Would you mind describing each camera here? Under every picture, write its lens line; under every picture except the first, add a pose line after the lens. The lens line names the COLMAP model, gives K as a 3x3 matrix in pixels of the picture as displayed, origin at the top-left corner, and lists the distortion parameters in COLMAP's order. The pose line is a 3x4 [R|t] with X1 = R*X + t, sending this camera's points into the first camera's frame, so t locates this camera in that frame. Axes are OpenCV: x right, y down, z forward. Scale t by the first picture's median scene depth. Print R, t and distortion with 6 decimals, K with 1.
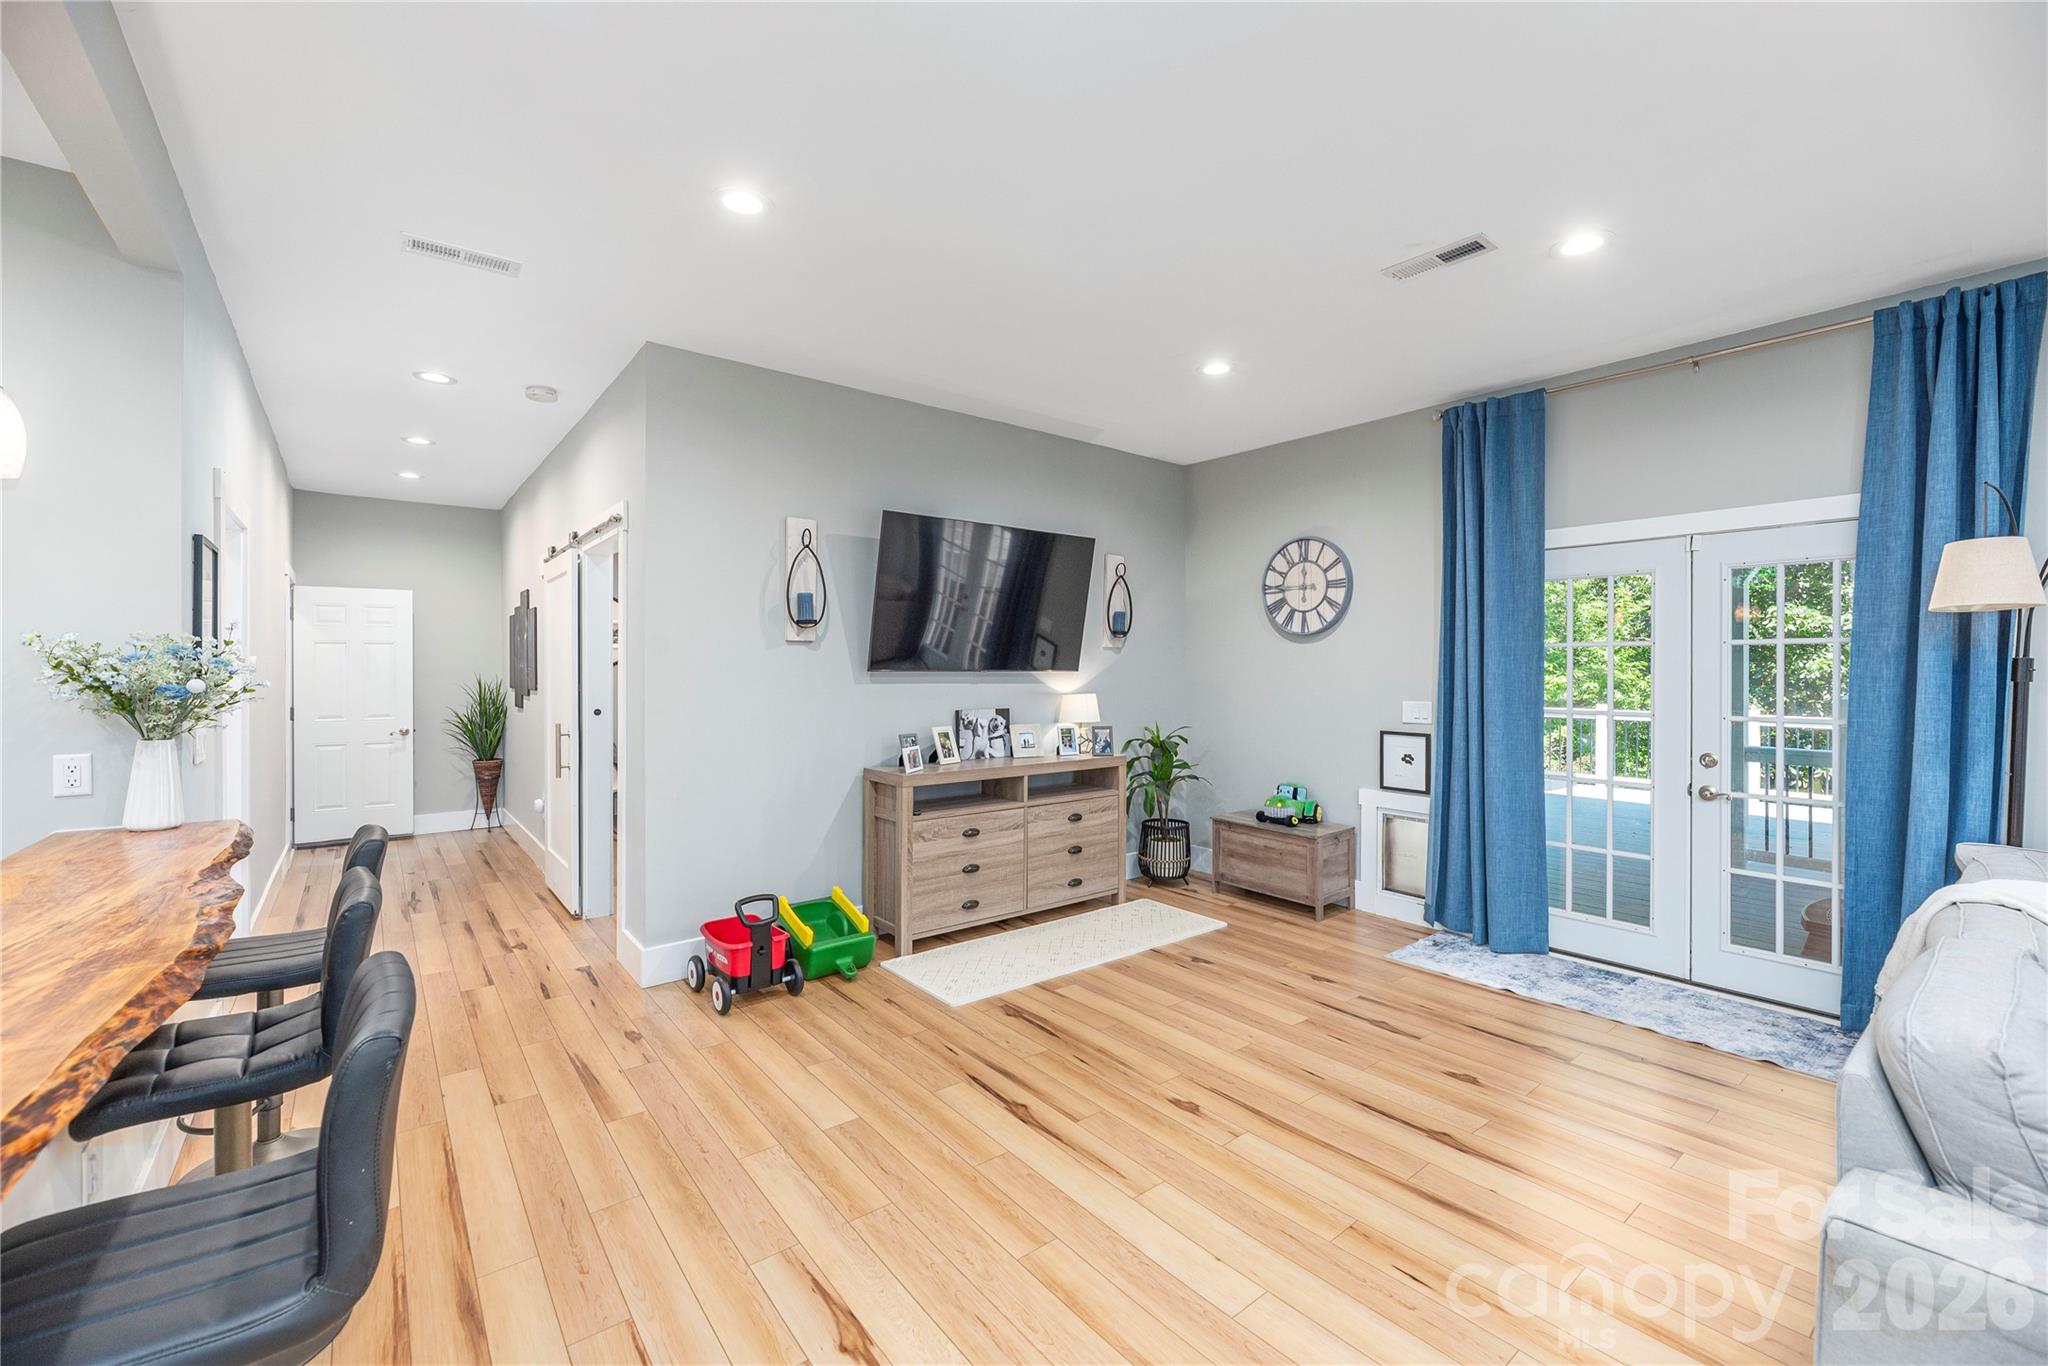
lens RADIAL K [[839.3, 0, 1015.3], [0, 839.3, 674.5], [0, 0, 1]] dist [-0.003097, 0.000730]
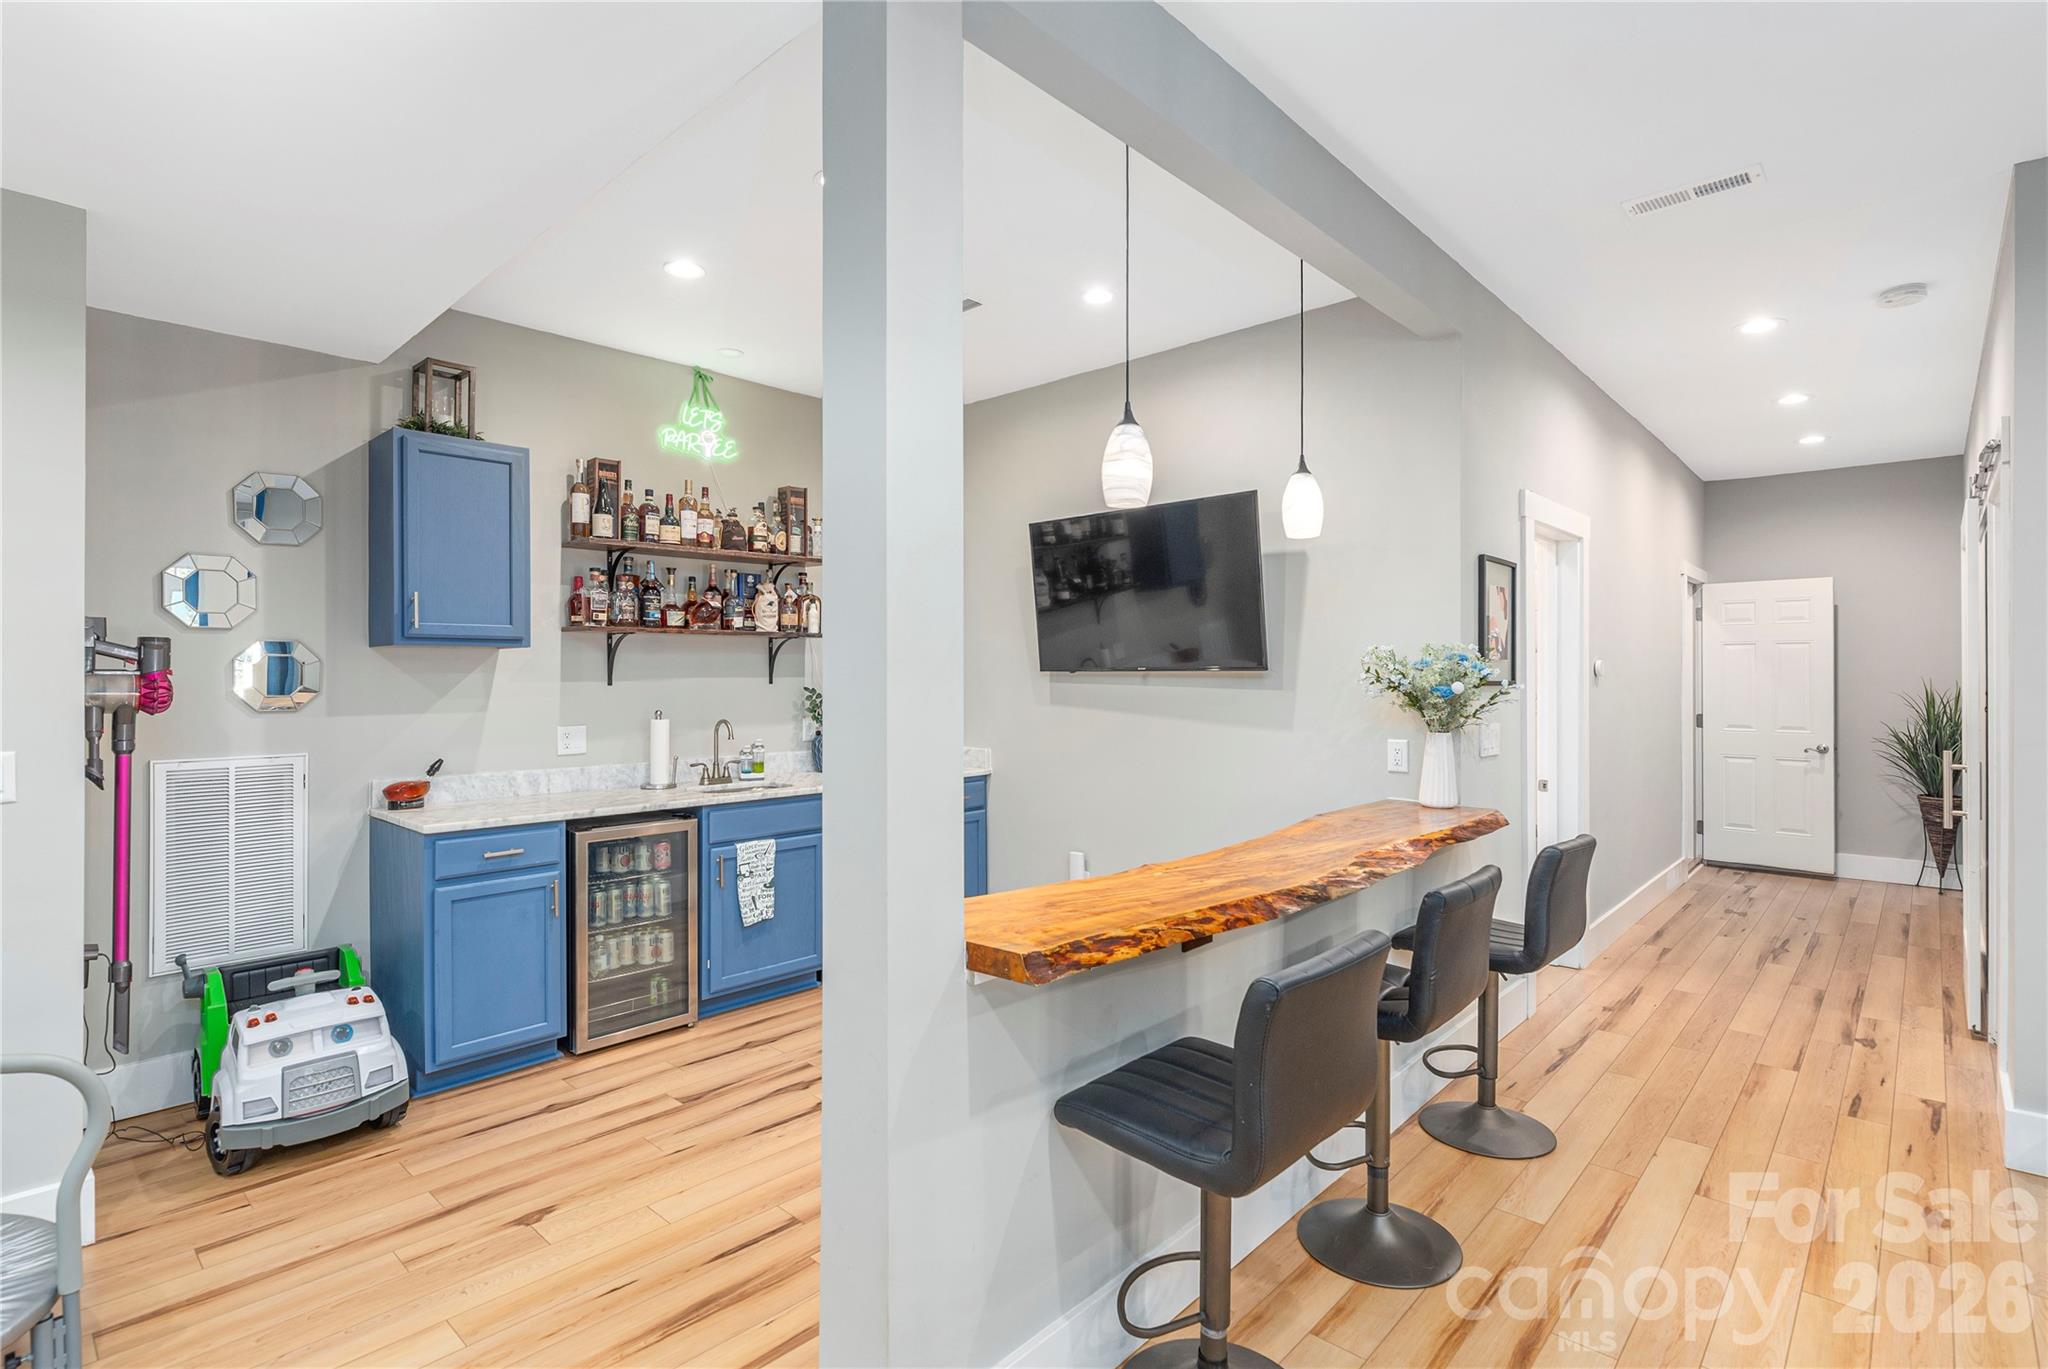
lens RADIAL K [[976.8, 0, 1038.5], [0, 976.8, 676.2], [0, 0, 1]] dist [0.009275, -0.004452]
pose [[0.181118, 0.002847, -0.983457, 0.141638], [-0.006578, 0.999977, 0.001683, -0.000635], [0.983439, 0.006164, 0.181133, 0.109082]]
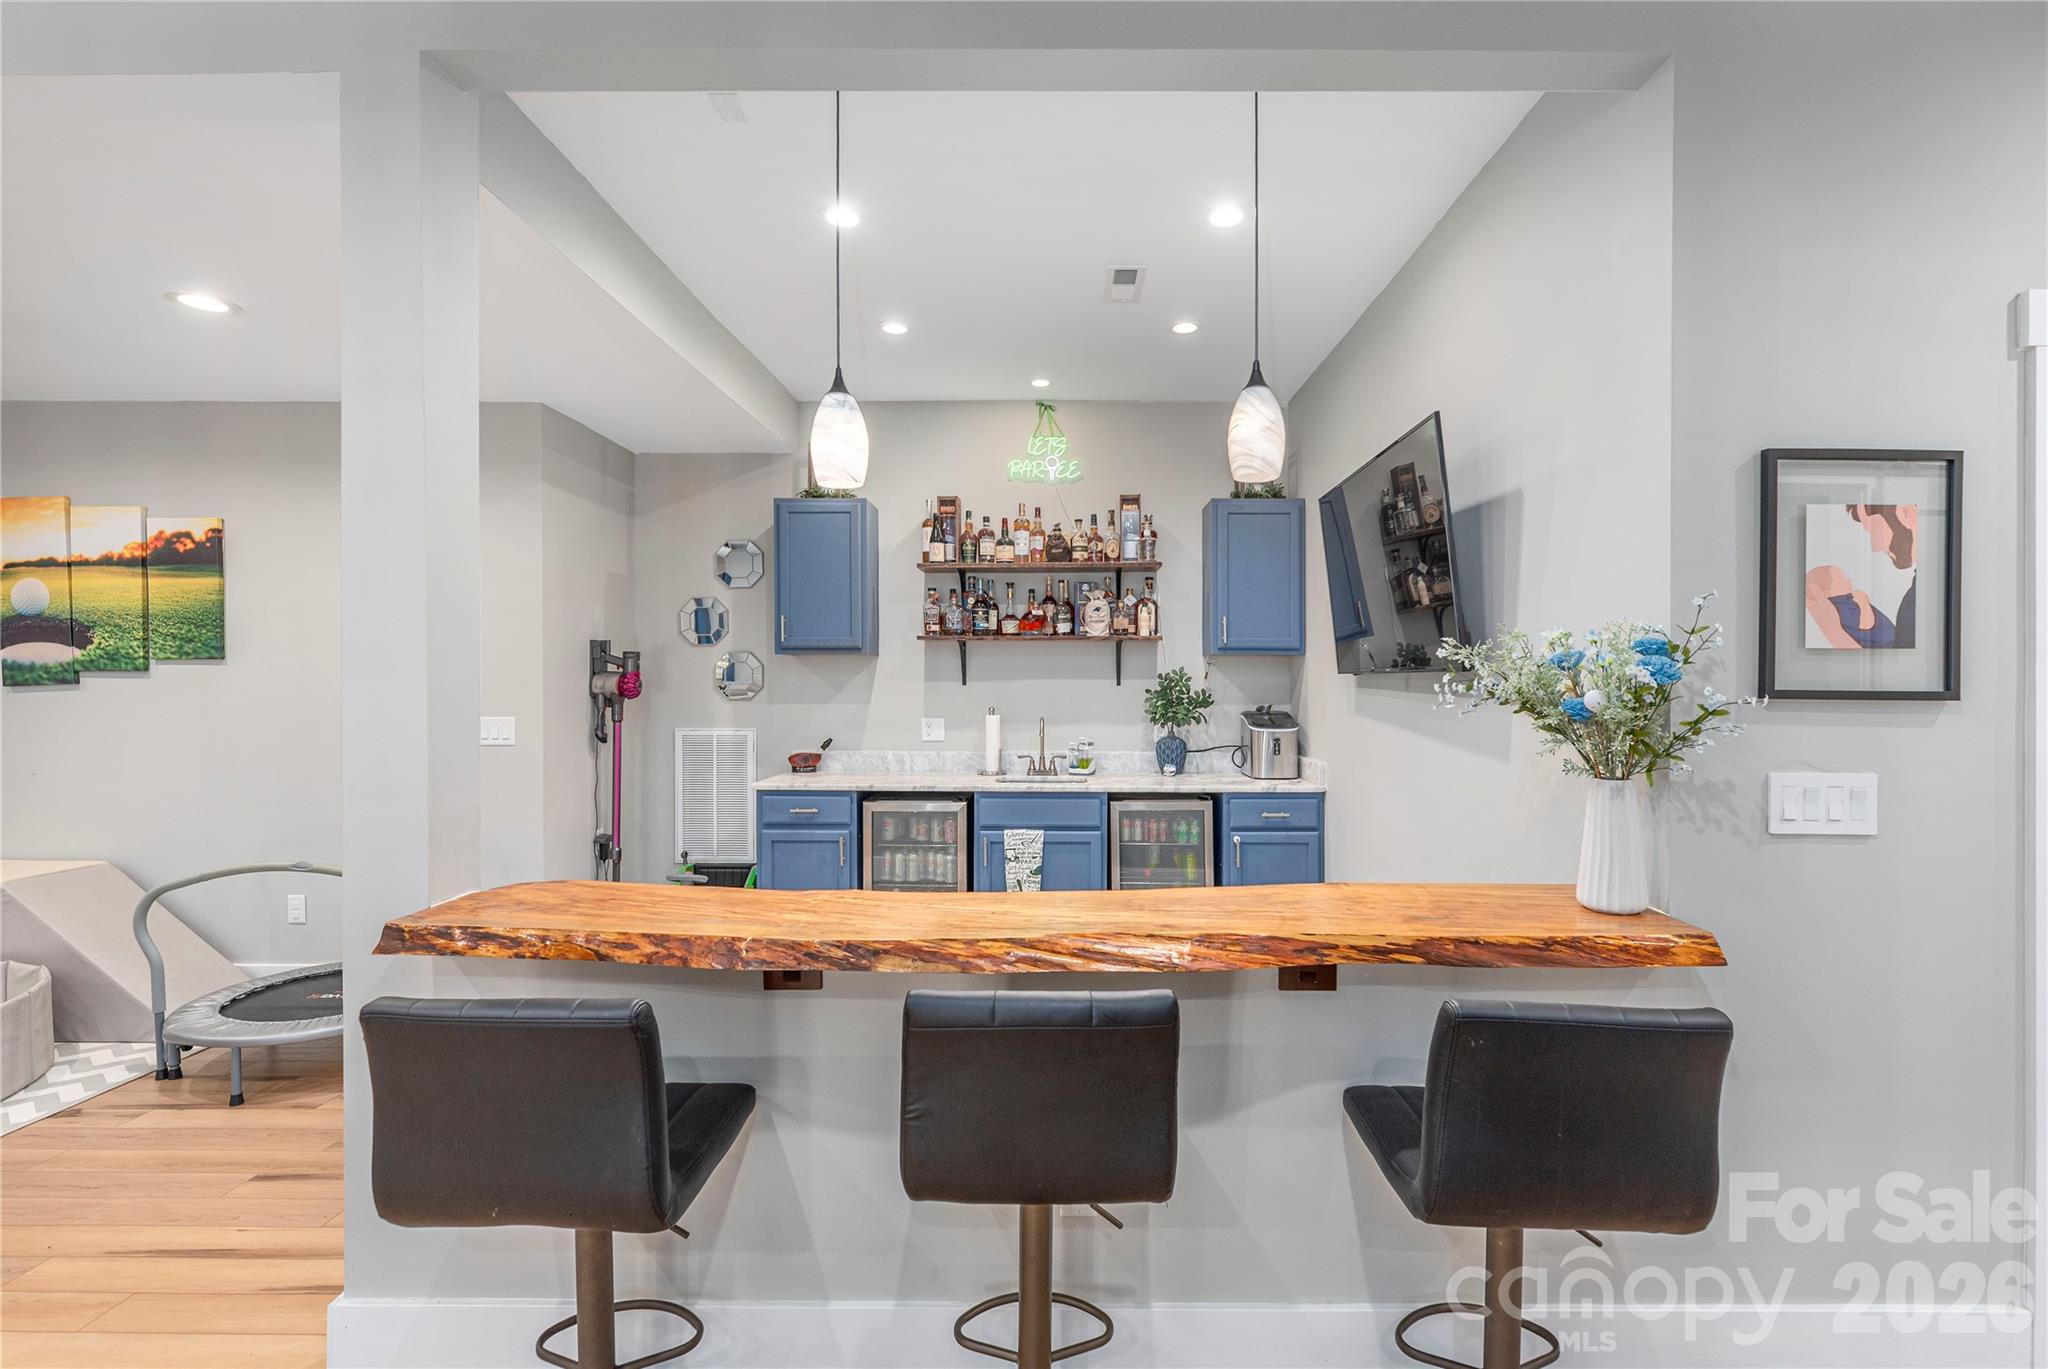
lens RADIAL K [[920.5, 0, 1025.8], [0, 920.5, 694.3], [0, 0, 1]] dist [-0.000011, 0.001307]
pose [[-0.603141, 0.013001, -0.797529, -0.078809], [-0.009479, 0.999680, 0.023465, -0.002928], [0.797578, 0.021713, -0.602824, 0.617166]]
